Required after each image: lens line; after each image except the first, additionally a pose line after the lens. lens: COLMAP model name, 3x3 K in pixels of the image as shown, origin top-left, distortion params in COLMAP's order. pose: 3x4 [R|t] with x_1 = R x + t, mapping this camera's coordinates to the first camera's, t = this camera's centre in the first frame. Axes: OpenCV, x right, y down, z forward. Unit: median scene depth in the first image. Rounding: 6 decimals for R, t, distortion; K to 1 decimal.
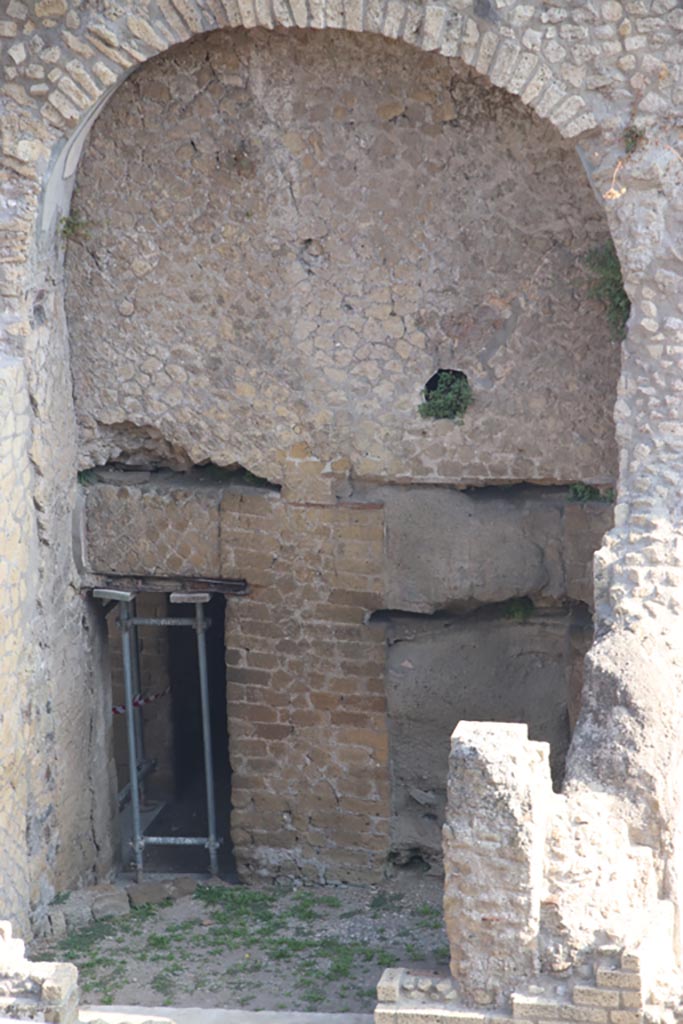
lens RADIAL K [[5333.6, 0, 336.7], [0, 5333.6, 551.0], [0, 0, 1]] dist [2.448447, 0.000000]
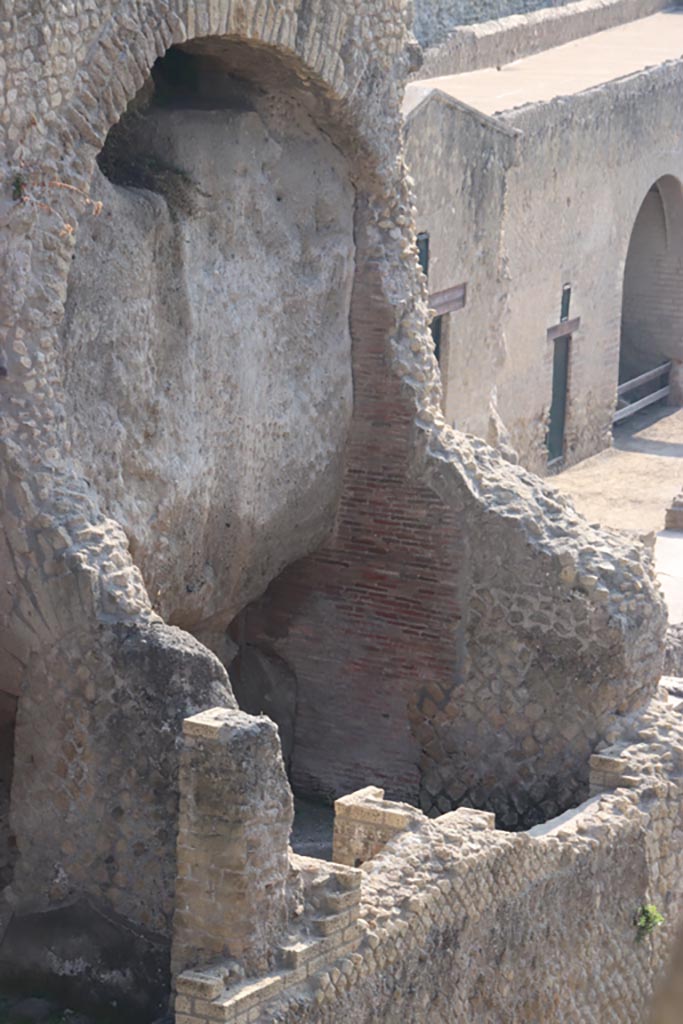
lens RADIAL K [[4057.1, 0, 354.8], [0, 4057.1, 528.3], [0, 0, 1]] dist [1.683095, 0.000000]
pose [[0.294575, -0.147489, 0.944178, -0.674230], [0.254465, 0.964453, 0.071266, -0.049732], [-0.921126, 0.219267, 0.321635, 0.660050]]
